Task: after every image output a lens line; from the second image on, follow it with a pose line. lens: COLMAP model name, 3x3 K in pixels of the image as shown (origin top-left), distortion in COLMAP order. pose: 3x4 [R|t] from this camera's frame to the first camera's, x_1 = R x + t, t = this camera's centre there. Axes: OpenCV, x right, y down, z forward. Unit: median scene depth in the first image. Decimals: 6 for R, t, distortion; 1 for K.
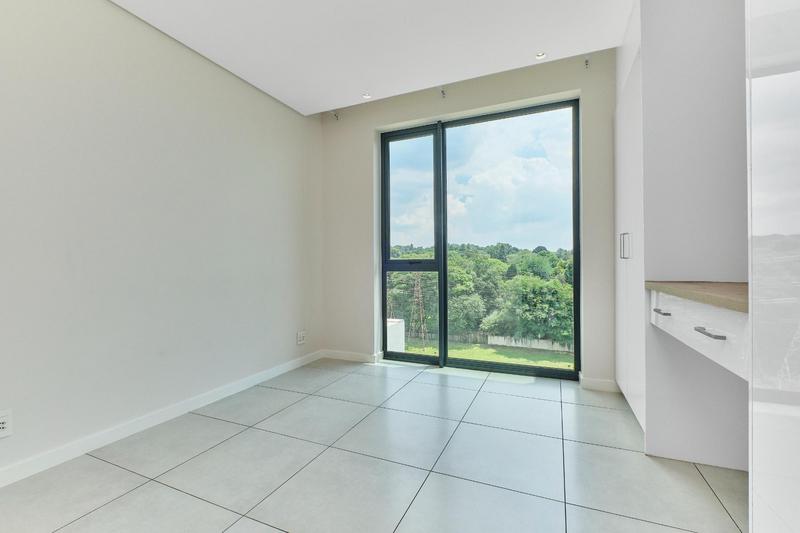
lens RADIAL K [[343.2, 0, 400.0], [0, 343.2, 266.5], [0, 0, 1]] dist [0.001745, 0.000163]
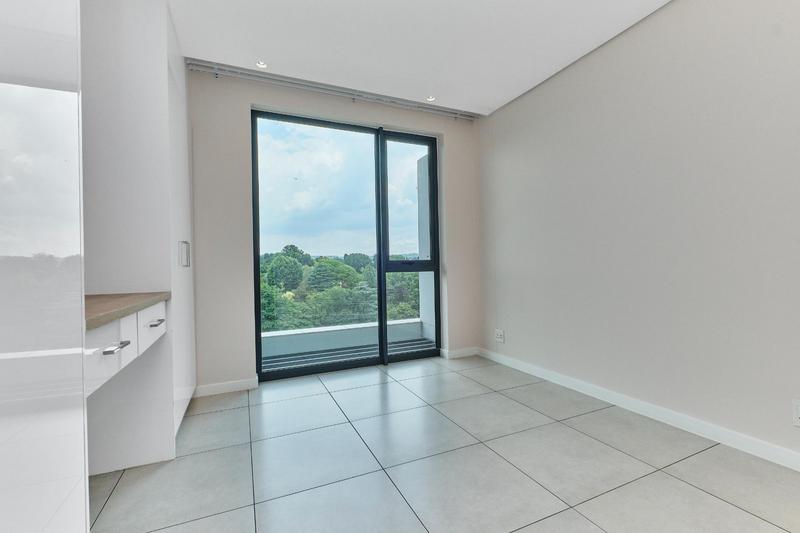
lens RADIAL K [[343.2, 0, 400.0], [0, 343.2, 266.5], [0, 0, 1]] dist [0.001745, 0.000163]
pose [[0.676405, -0.008808, 0.736477, -0.601092], [0.020111, 0.999777, -0.006514, 0.003355], [-0.736255, 0.019217, 0.676431, 0.259196]]
